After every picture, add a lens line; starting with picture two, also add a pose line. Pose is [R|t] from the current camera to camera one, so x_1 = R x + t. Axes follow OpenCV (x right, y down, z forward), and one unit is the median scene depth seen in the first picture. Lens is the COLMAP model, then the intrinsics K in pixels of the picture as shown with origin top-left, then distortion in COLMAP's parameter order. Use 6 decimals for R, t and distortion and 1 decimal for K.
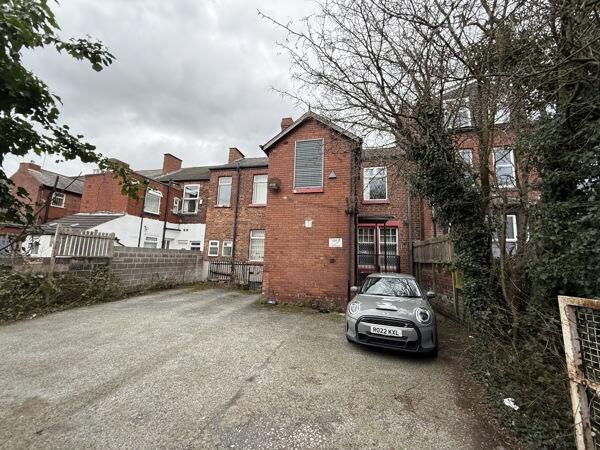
lens RADIAL K [[237.9, 0, 296.9], [0, 237.9, 225.4], [0, 0, 1]] dist [0.001092, 0.000162]
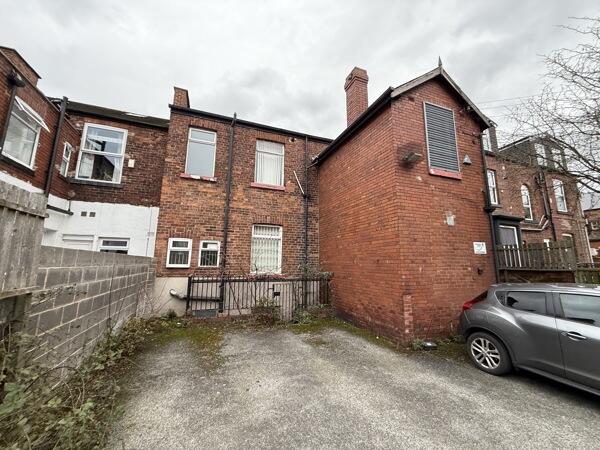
lens RADIAL K [[237.9, 0, 299.5], [0, 237.9, 223.7], [0, 0, 1]] dist [0.001092, 0.000162]
pose [[0.822740, 0.072526, 0.563771, -0.436139], [-0.061500, 0.997362, -0.038555, 0.035222], [-0.565080, -0.002951, 0.825031, 0.405213]]
